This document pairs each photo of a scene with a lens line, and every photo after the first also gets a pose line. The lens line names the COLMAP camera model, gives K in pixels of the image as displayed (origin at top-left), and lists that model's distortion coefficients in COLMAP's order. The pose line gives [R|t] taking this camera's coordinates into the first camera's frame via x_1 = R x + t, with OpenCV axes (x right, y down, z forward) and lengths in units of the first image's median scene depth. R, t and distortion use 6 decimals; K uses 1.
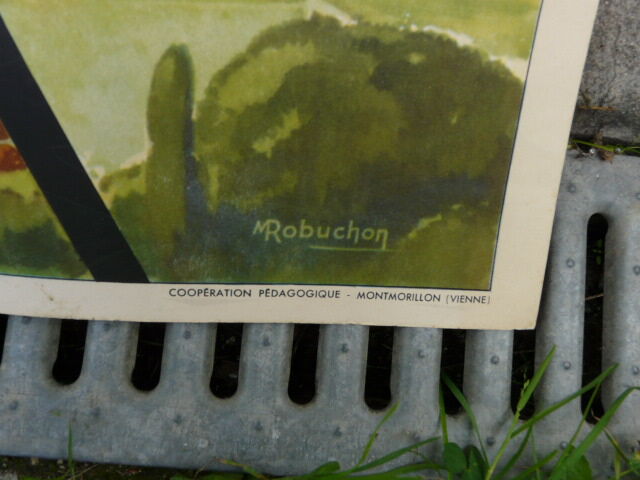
lens RADIAL K [[517.6, 0, 321.5], [0, 517.6, 241.6], [0, 0, 1]] dist [-0.083014, 0.064317]
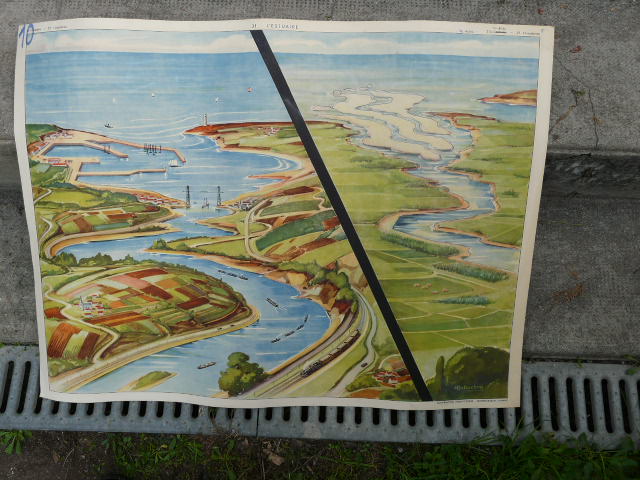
lens RADIAL K [[517.6, 0, 317.9], [0, 517.6, 238.5], [0, 0, 1]] dist [-0.083014, 0.064317]
pose [[0.994507, -0.073028, -0.074986, -0.866673], [0.057927, 0.980685, -0.186817, -0.529398], [0.087180, 0.181447, 0.979529, -3.693507]]
